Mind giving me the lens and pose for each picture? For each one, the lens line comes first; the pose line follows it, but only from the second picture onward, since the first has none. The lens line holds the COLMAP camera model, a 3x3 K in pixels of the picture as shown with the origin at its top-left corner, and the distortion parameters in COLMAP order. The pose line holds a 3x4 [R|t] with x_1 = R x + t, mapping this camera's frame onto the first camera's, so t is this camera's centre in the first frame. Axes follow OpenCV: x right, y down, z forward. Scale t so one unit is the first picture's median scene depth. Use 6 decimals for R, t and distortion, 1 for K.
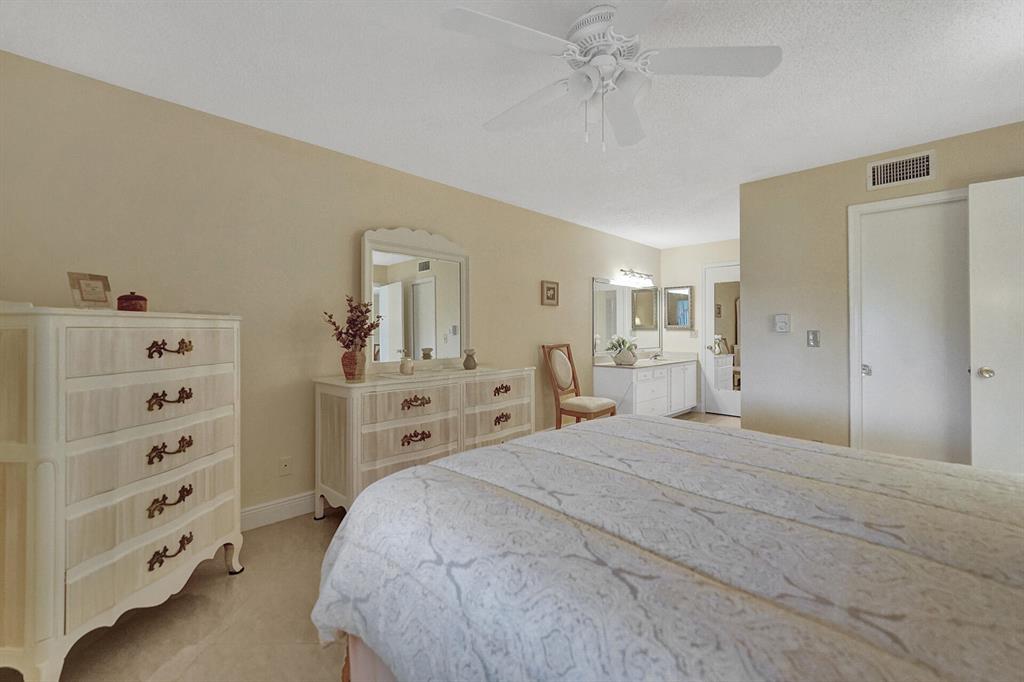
lens RADIAL K [[414.2, 0, 515.1], [0, 414.2, 336.9], [0, 0, 1]] dist [-0.012869, 0.000206]
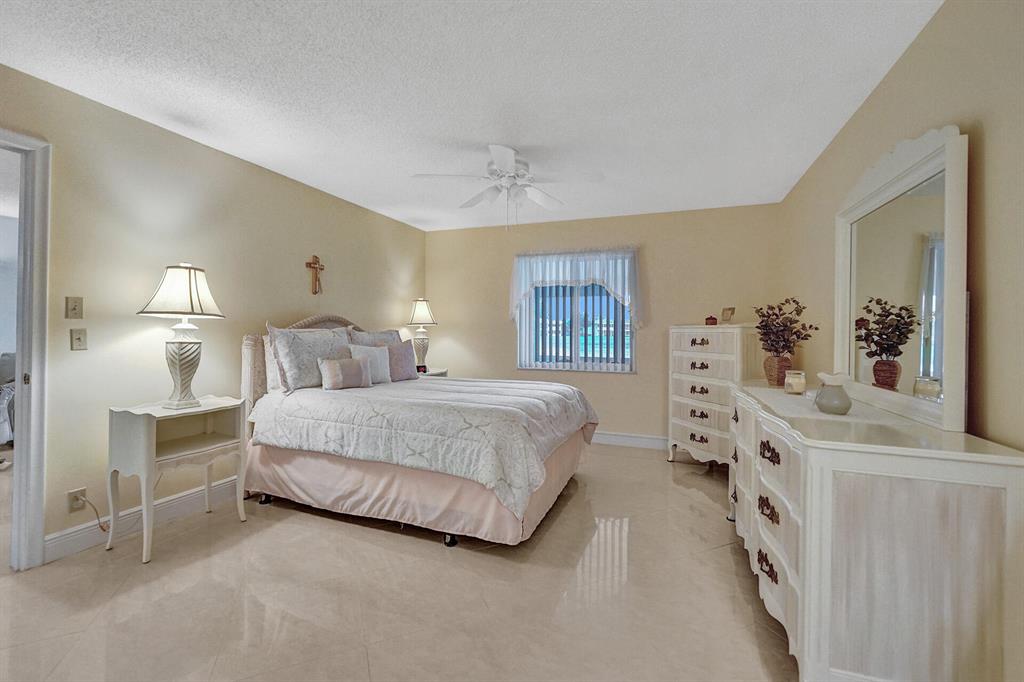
lens RADIAL K [[414.2, 0, 515.1], [0, 414.2, 336.9], [0, 0, 1]] dist [-0.012869, 0.000206]
pose [[-0.907741, 0.009430, -0.419425, 0.526935], [0.001980, 0.999833, 0.018193, -0.023766], [0.419526, 0.015684, -0.907608, 1.483137]]
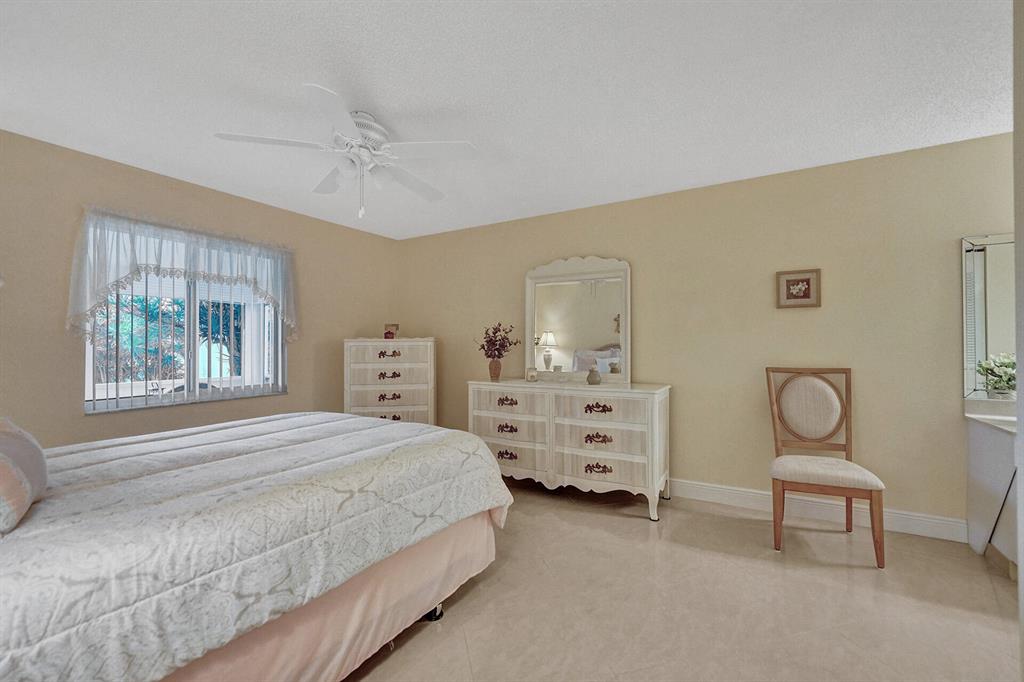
lens RADIAL K [[414.2, 0, 515.1], [0, 414.2, 336.9], [0, 0, 1]] dist [-0.012869, 0.000206]
pose [[0.254399, -0.005934, -0.967081, 0.964665], [-0.005984, 0.999952, -0.007710, -0.034228], [0.967081, 0.007748, 0.254351, 0.643993]]
